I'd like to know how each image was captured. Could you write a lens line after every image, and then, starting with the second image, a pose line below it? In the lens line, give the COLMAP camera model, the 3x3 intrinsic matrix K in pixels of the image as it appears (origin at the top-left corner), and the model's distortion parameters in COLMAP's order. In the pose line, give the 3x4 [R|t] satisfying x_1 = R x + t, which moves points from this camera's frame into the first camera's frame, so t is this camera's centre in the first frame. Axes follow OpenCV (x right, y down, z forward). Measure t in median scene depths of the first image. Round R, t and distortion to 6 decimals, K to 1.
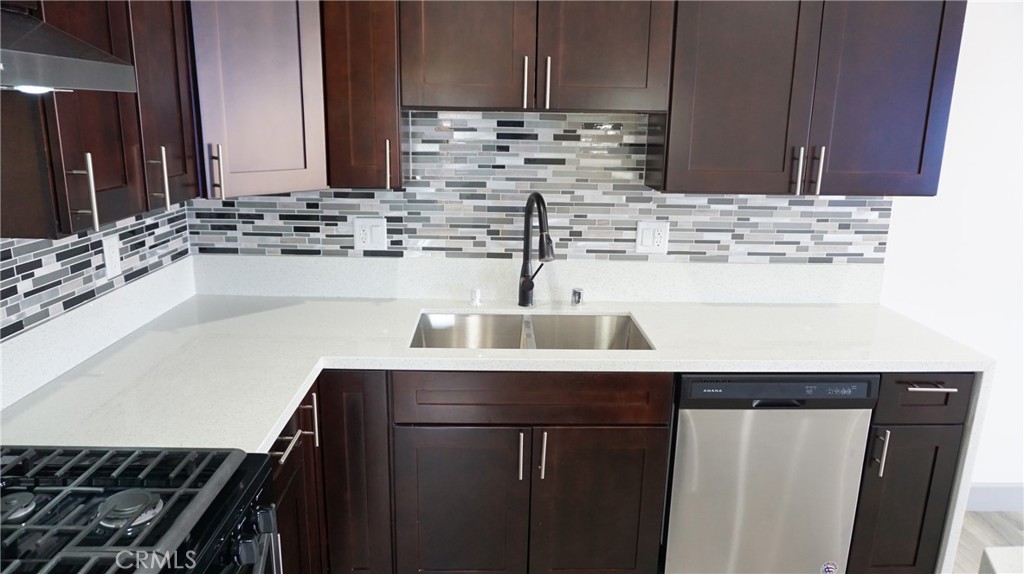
lens RADIAL K [[682.1, 0, 513.9], [0, 682.1, 289.6], [0, 0, 1]] dist [-0.047438, 0.035523]
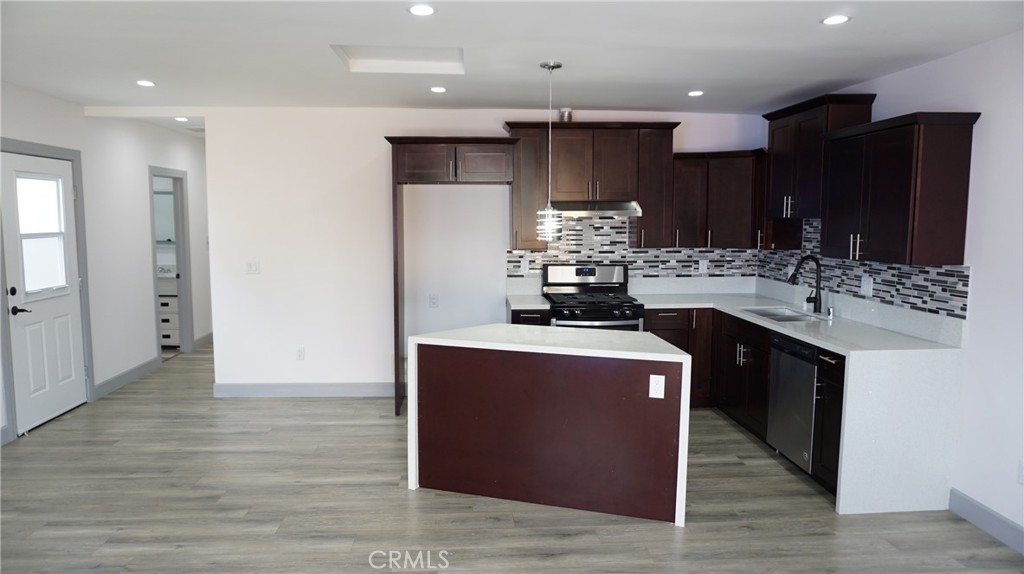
lens RADIAL K [[682.1, 0, 512.5], [0, 682.1, 291.5], [0, 0, 1]] dist [-0.047438, 0.035523]
pose [[0.046453, 0.090415, -0.994820, 1.958643], [-0.243374, 0.966910, 0.076514, 0.028171], [0.968820, 0.238559, 0.066920, -0.014711]]
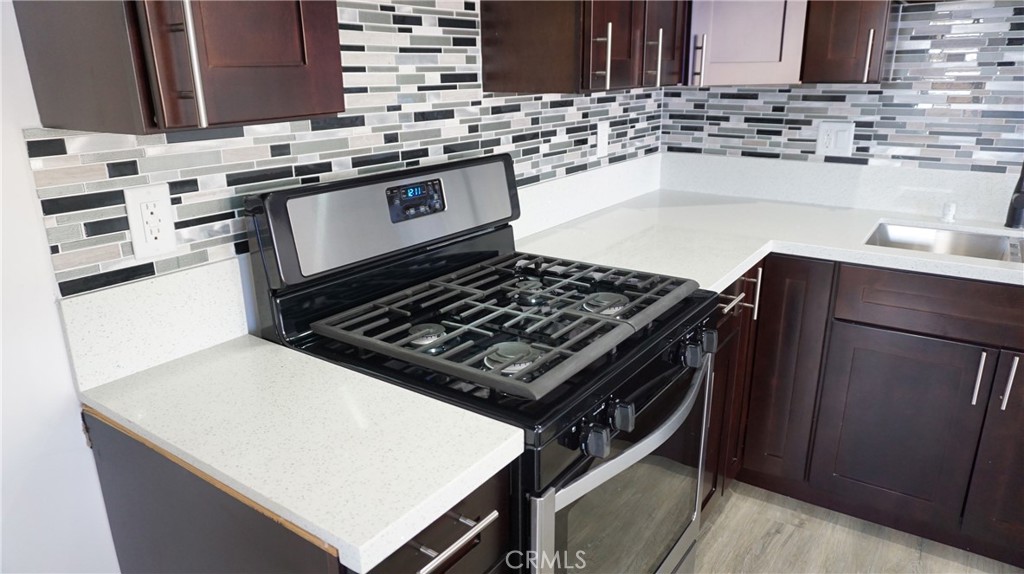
lens RADIAL K [[682.1, 0, 513.6], [0, 682.1, 288.0], [0, 0, 1]] dist [-0.047438, 0.035523]
pose [[0.806420, 0.151325, -0.571653, 0.003643], [-0.117514, 0.988432, 0.095877, 0.091444], [0.579549, -0.010140, 0.814875, -0.060205]]
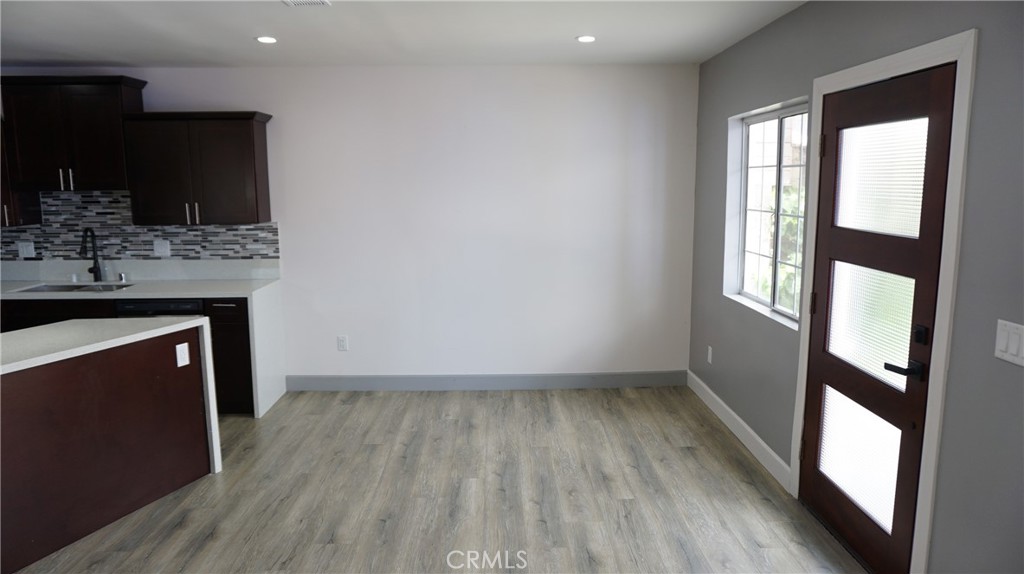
lens RADIAL K [[682.1, 0, 512.4], [0, 682.1, 293.8], [0, 0, 1]] dist [-0.047438, 0.035523]
pose [[0.999752, -0.022217, -0.001442, 1.297155], [0.022017, 0.996208, -0.084174, 0.263378], [0.003306, 0.084121, 0.996450, -1.056856]]
